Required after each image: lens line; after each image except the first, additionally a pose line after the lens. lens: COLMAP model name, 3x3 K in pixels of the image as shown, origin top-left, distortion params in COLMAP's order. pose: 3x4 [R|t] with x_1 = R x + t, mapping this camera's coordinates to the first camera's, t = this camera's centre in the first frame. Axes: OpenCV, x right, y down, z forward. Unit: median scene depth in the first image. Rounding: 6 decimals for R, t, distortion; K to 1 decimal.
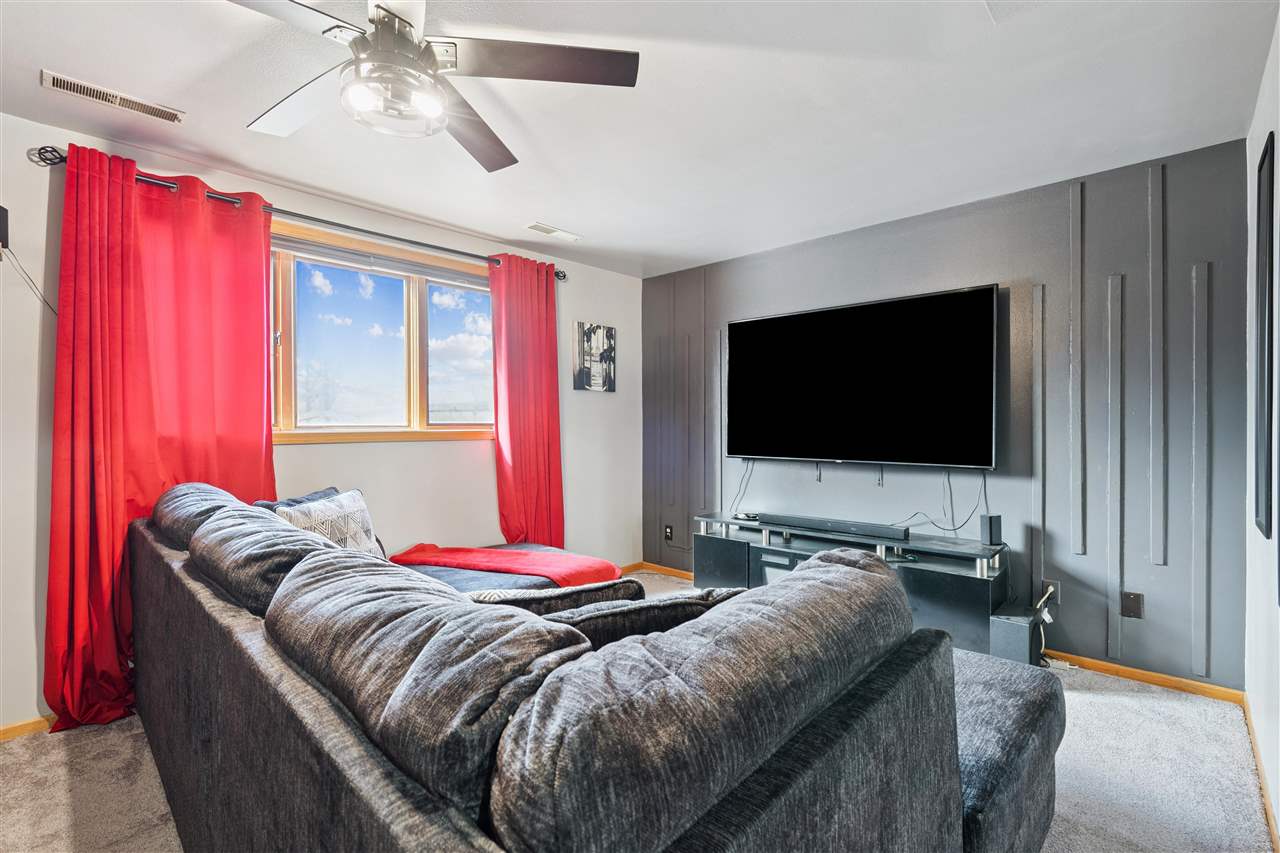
lens RADIAL K [[589.8, 0, 637.3], [0, 589.8, 429.6], [0, 0, 1]] dist [-0.000928, -0.000768]
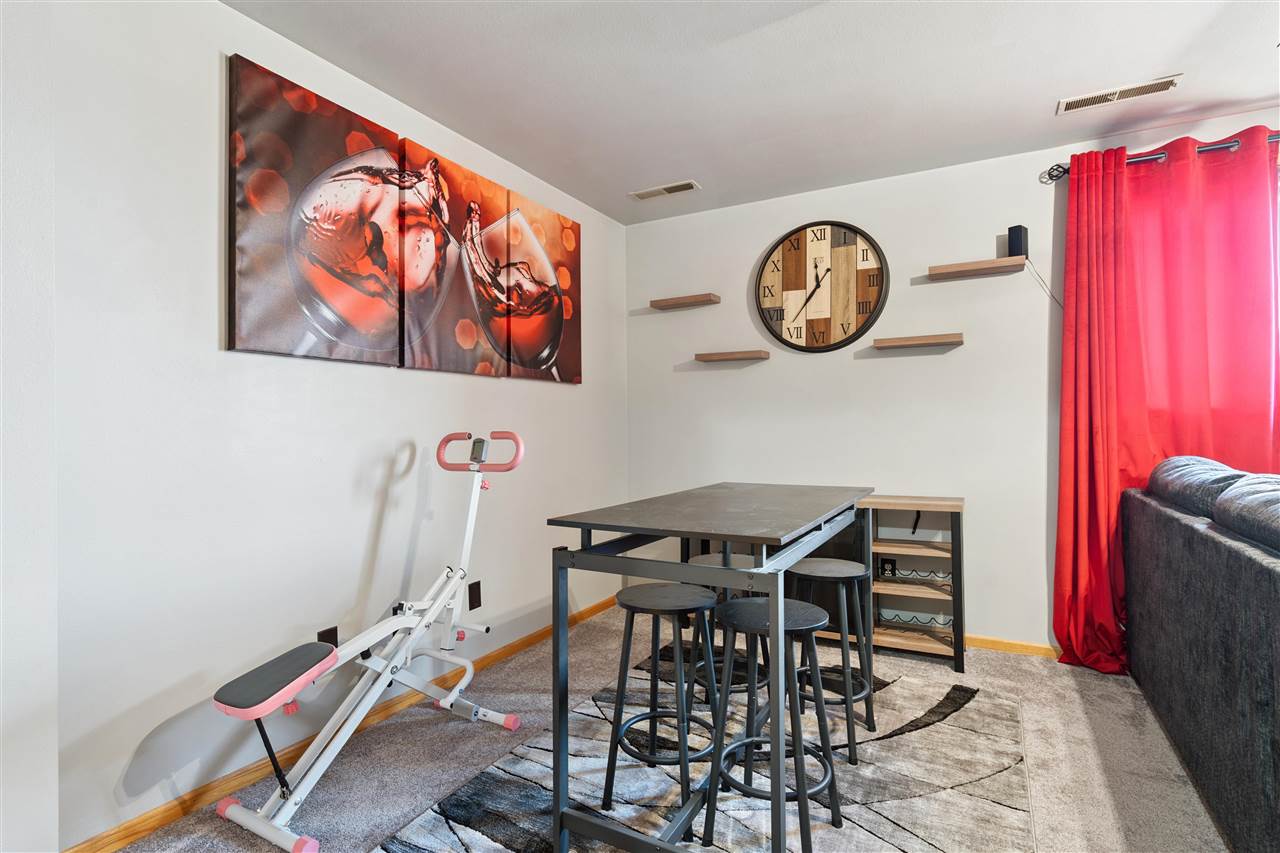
lens RADIAL K [[623.8, 0, 634.1], [0, 623.8, 423.3], [0, 0, 1]] dist [-0.002775, 0.000473]
pose [[0.256368, -0.008357, -0.966543, -0.007481], [0.004555, 0.999962, -0.007438, 0.043010], [0.966569, -0.002496, 0.256396, -0.137526]]
